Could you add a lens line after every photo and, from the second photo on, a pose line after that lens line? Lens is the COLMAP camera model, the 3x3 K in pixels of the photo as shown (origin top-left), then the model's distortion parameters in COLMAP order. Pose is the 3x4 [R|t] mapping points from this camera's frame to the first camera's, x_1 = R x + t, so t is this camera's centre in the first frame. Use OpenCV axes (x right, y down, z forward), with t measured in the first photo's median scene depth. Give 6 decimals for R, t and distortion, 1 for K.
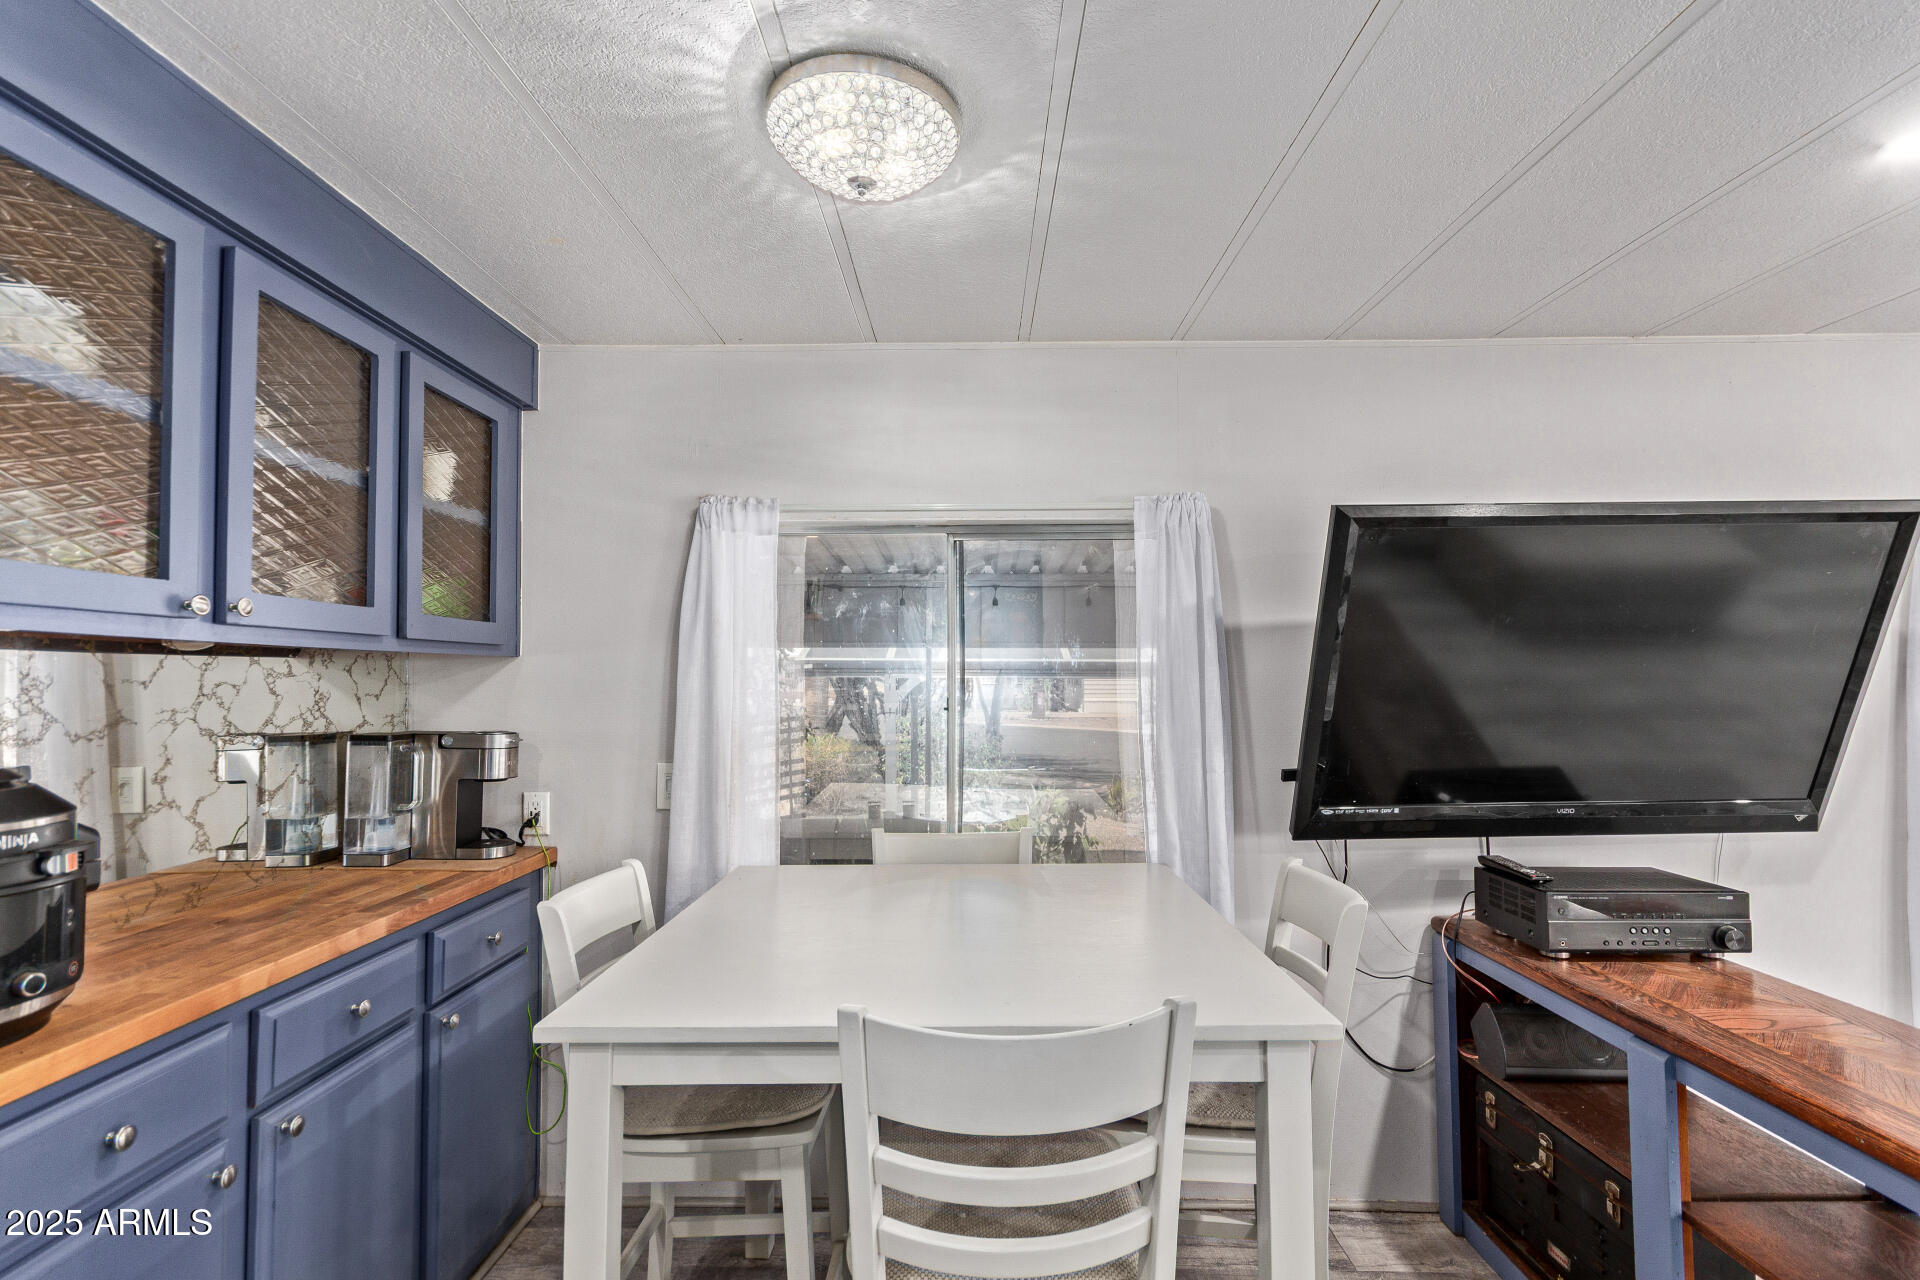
lens RADIAL K [[883.1, 0, 963.8], [0, 883.1, 658.2], [0, 0, 1]] dist [0.001016, -0.000050]
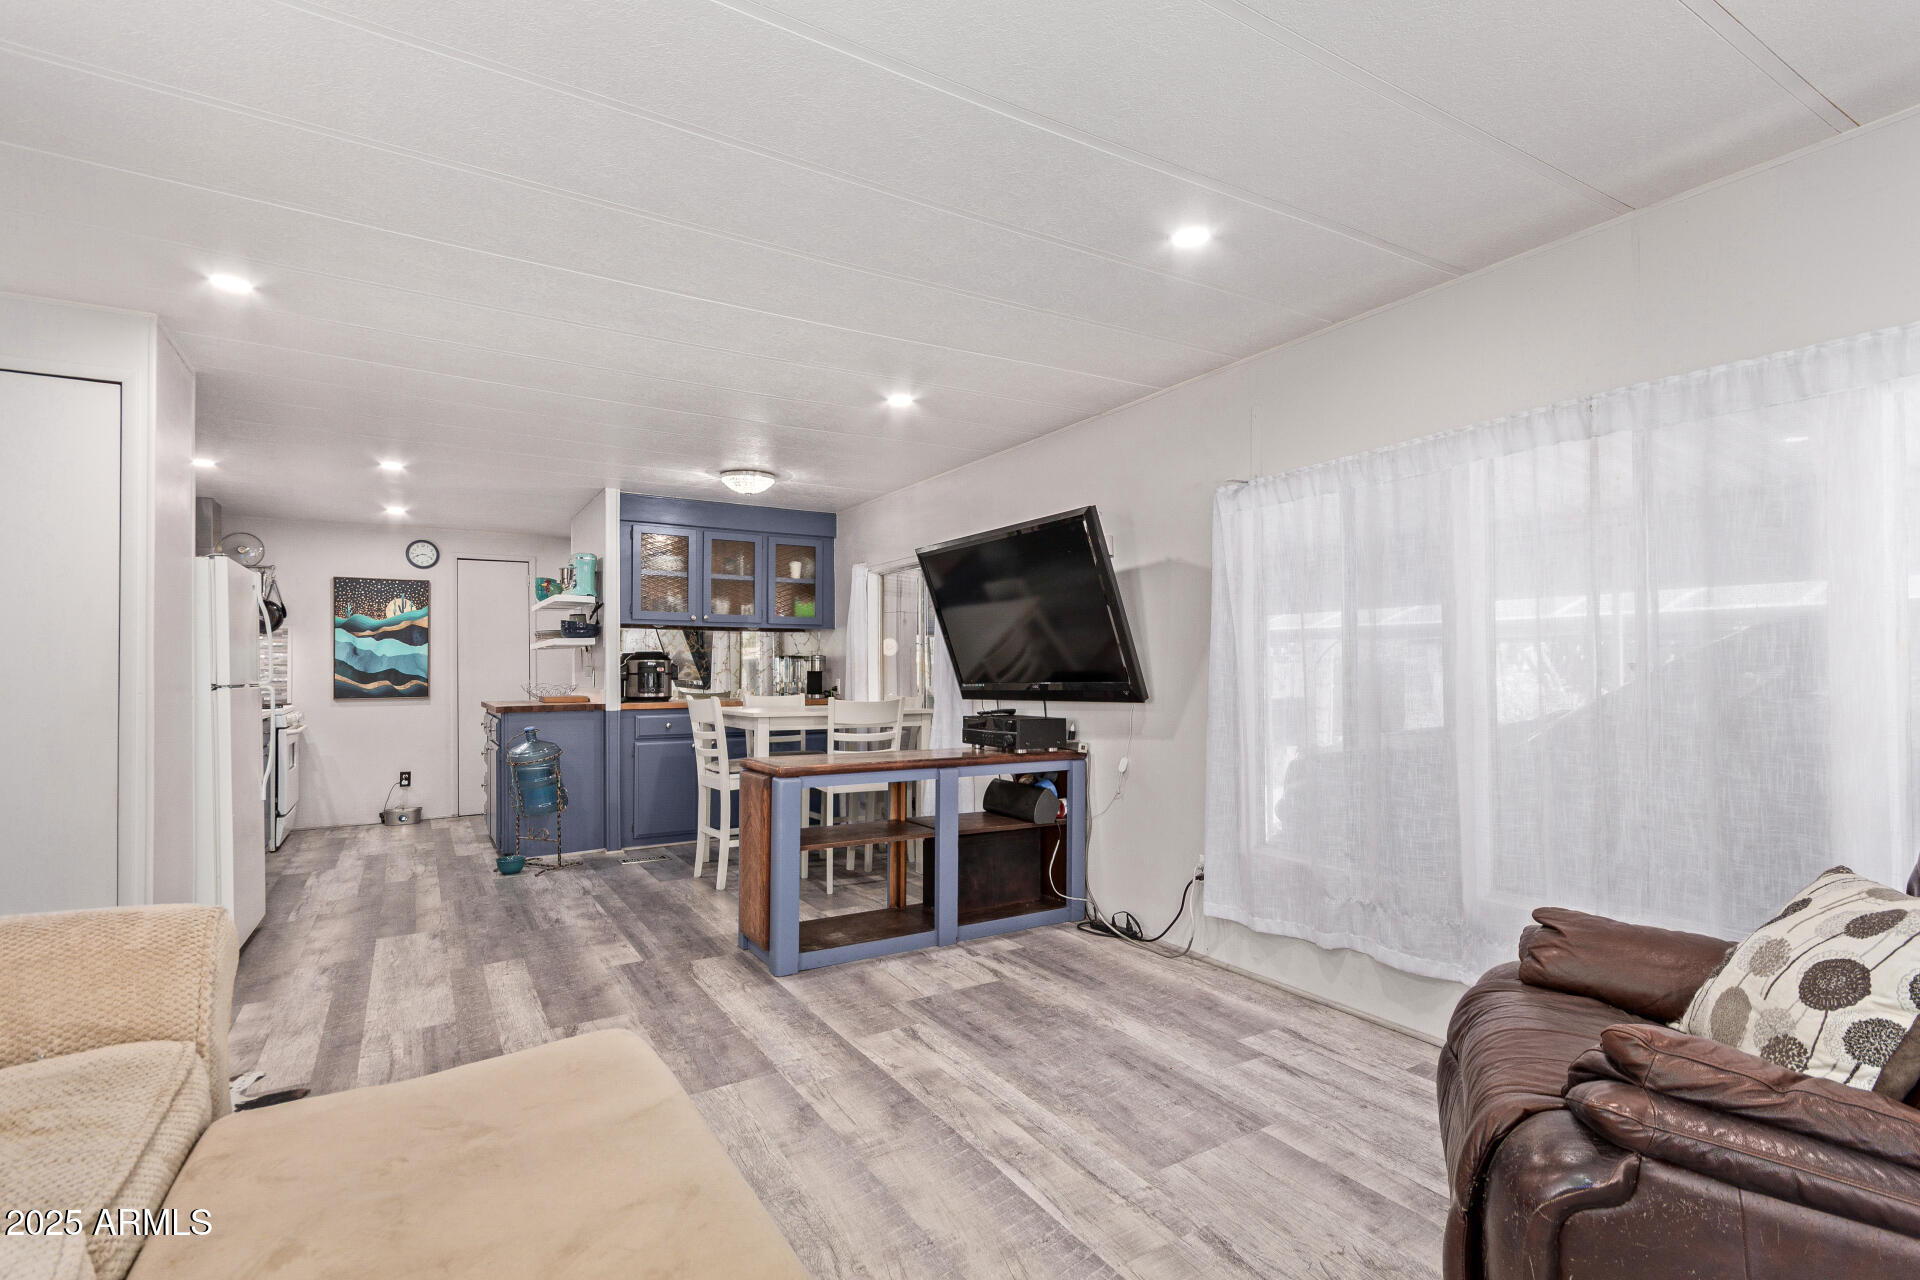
lens RADIAL K [[893.4, 0, 965.2], [0, 893.4, 657.0], [0, 0, 1]] dist [0.004483, 0.000157]
pose [[0.533079, -0.012413, -0.845974, 2.321259], [0.022017, 0.999757, -0.000796, 0.108169], [0.845779, -0.018201, 0.533223, -0.148385]]
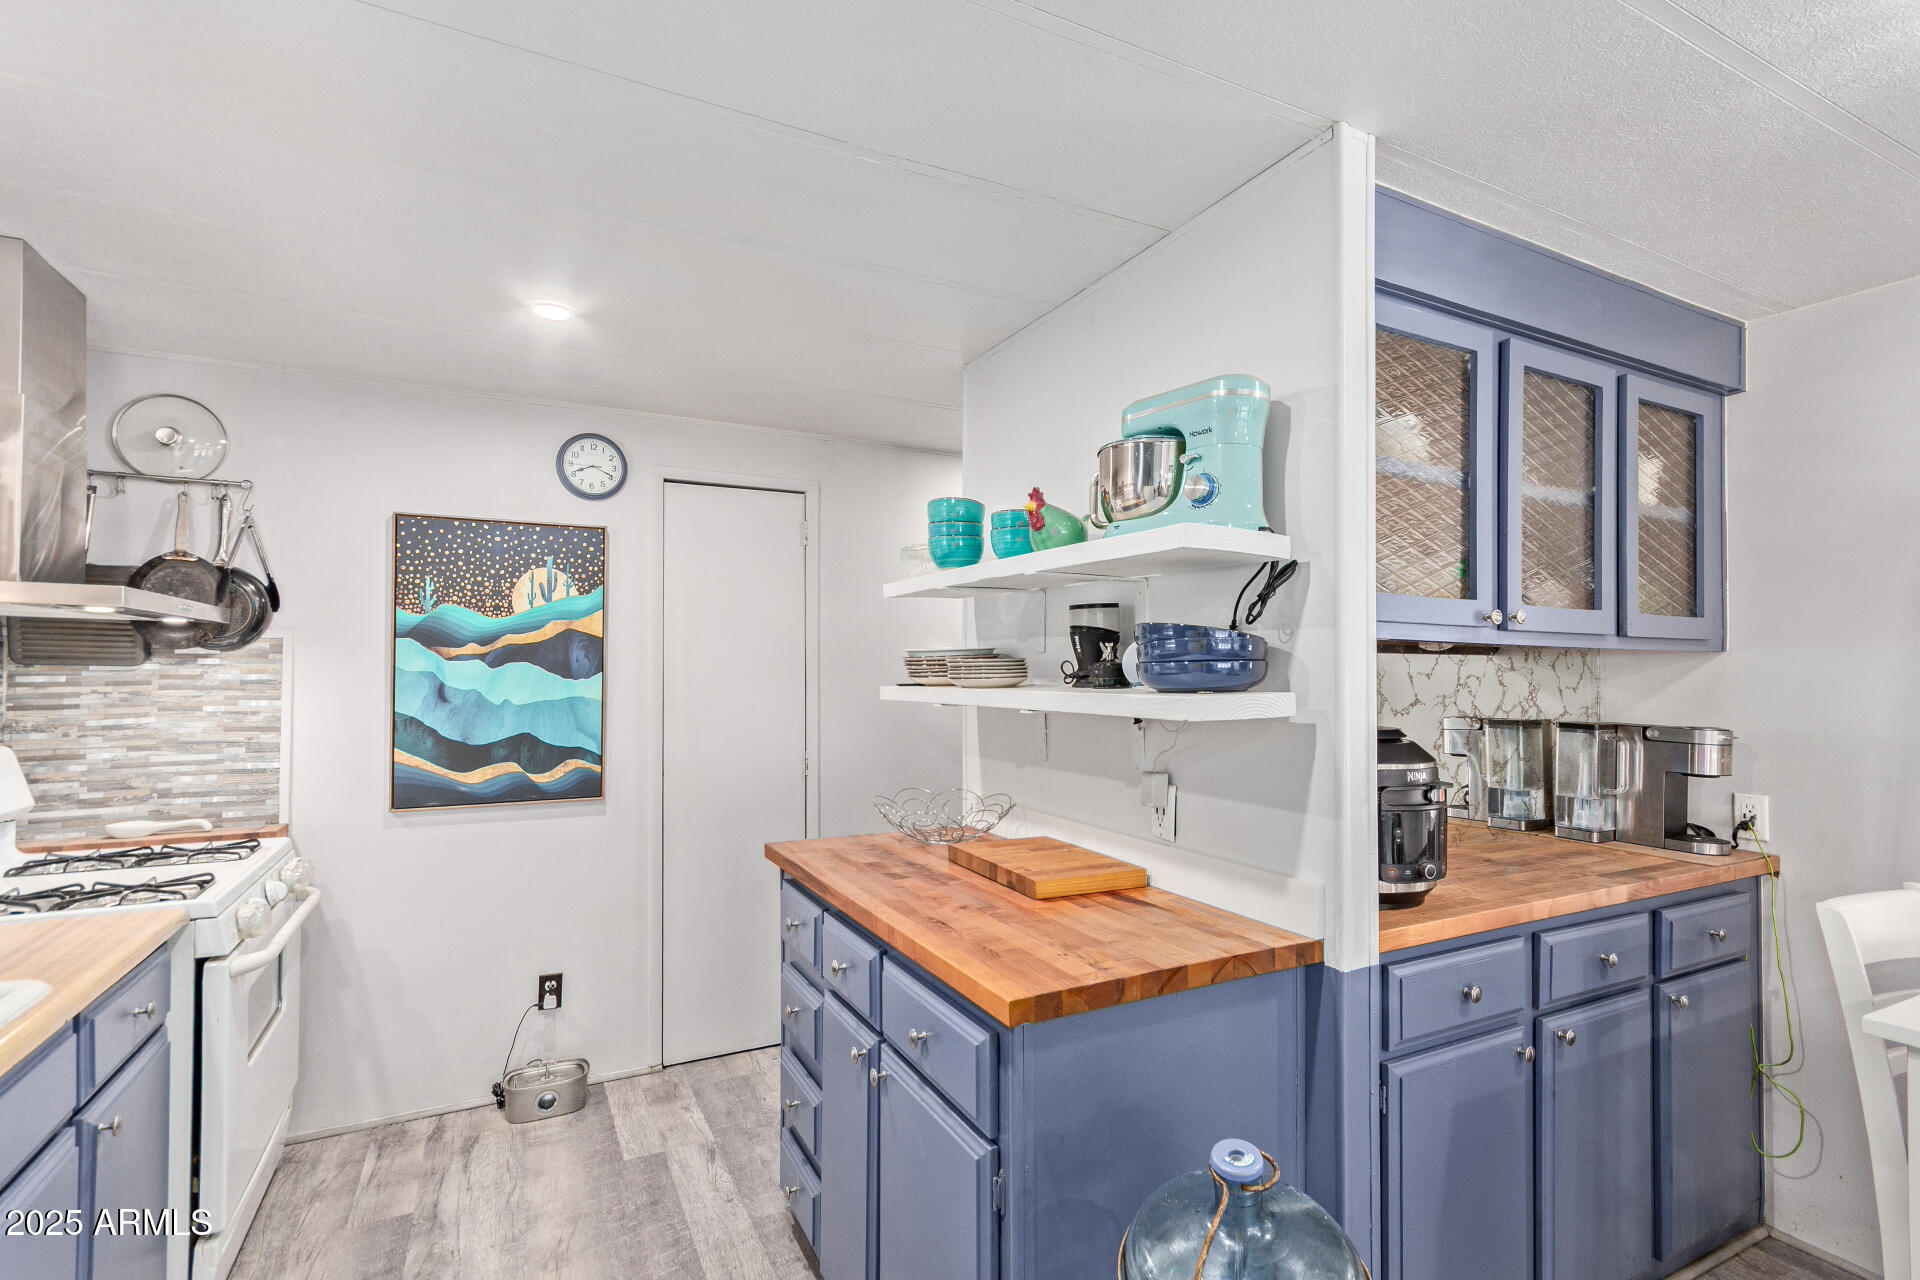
lens RADIAL K [[893.4, 0, 965.2], [0, 893.4, 657.0], [0, 0, 1]] dist [0.004483, 0.000157]
pose [[0.466226, -0.008691, -0.884623, -0.028211], [0.012806, 0.999913, -0.003075, -0.003782], [0.884573, -0.009895, 0.466297, -0.217487]]
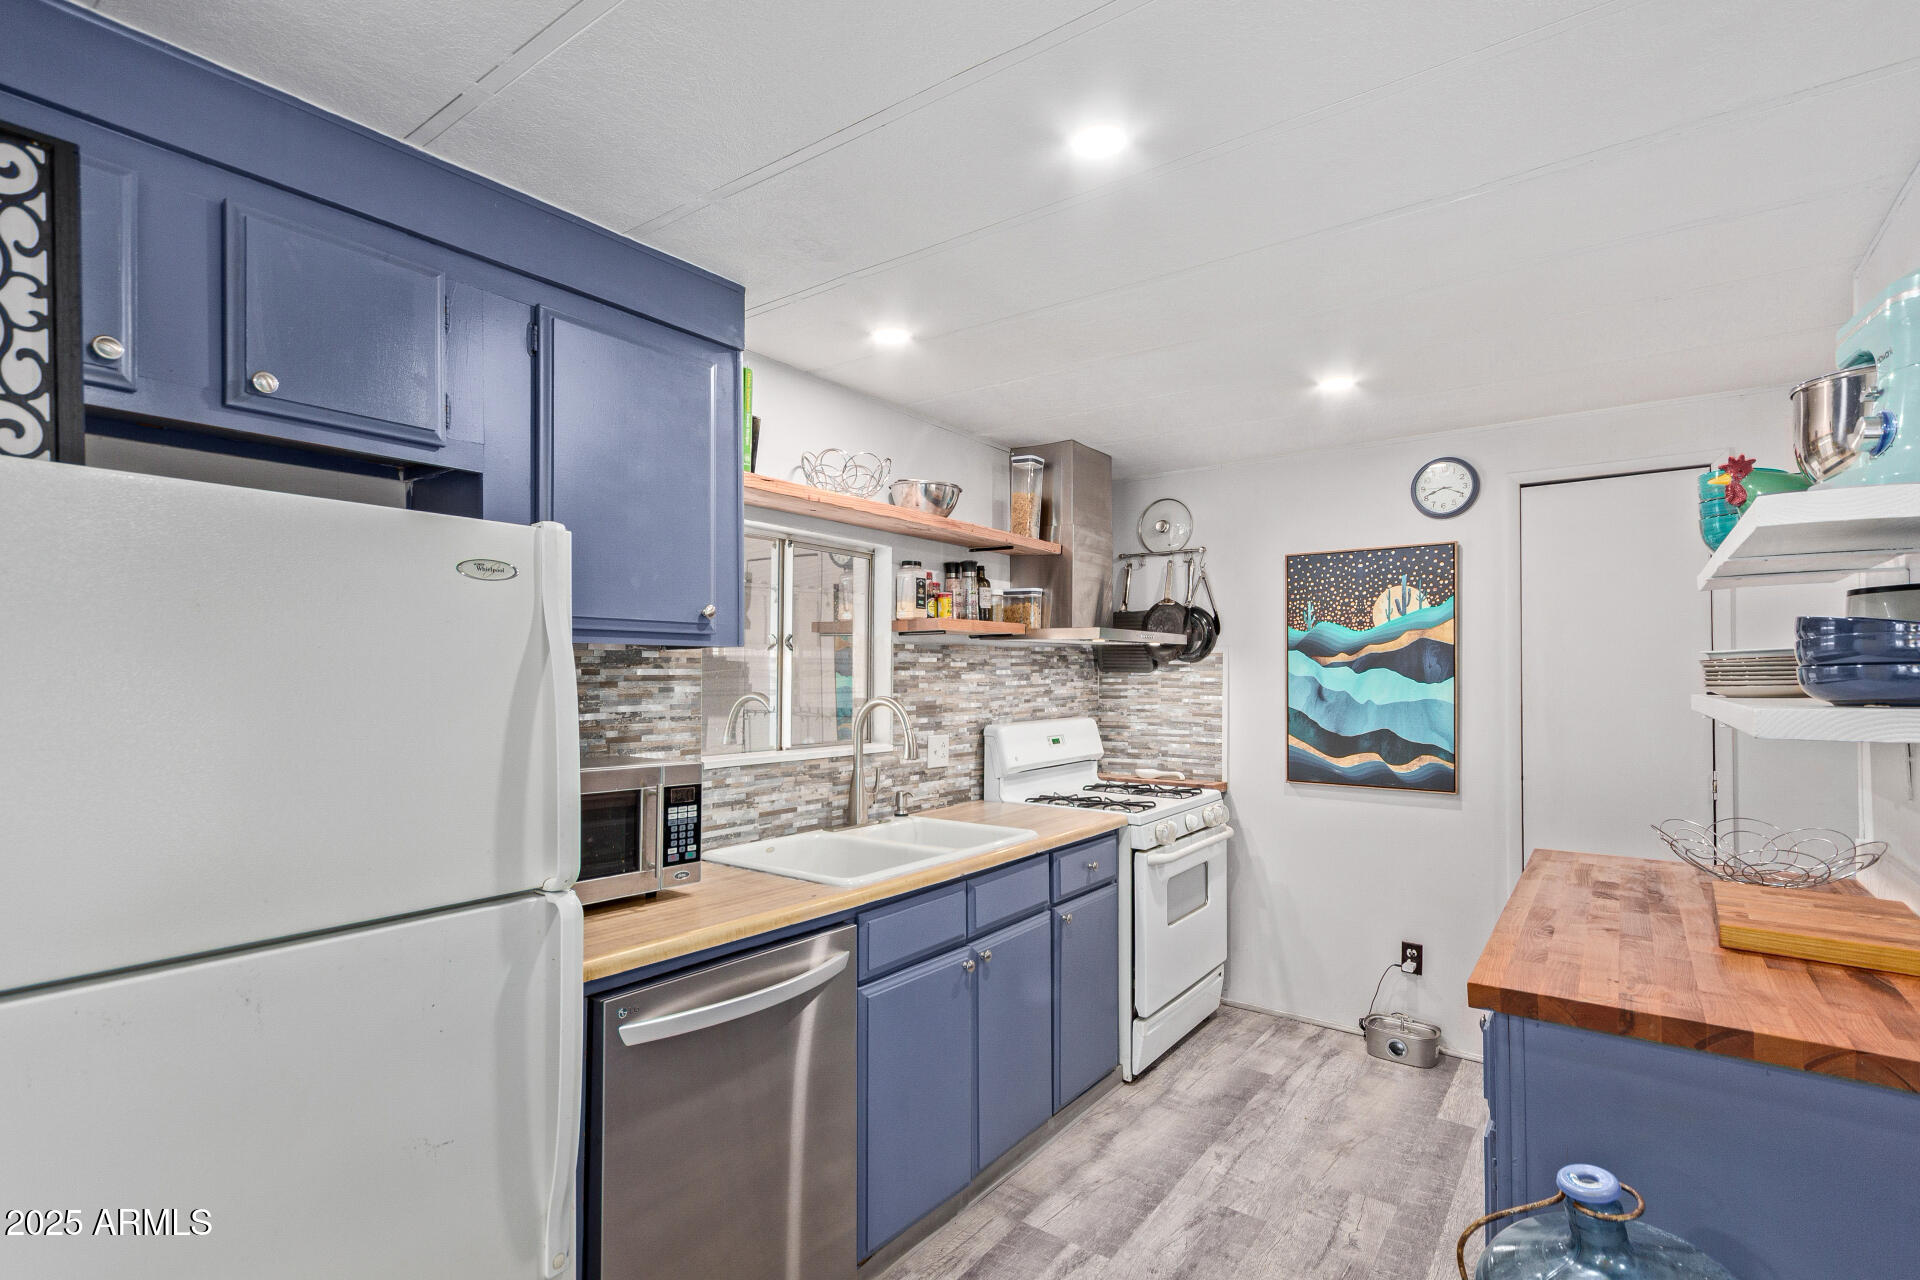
lens RADIAL K [[901.8, 0, 963.0], [0, 901.8, 668.2], [0, 0, 1]] dist [0.001794, 0.000573]
pose [[-0.588625, -0.001161, -0.808405, 0.193463], [0.016618, 0.999770, -0.013536, 0.000373], [0.808235, -0.021402, -0.588470, 0.169559]]
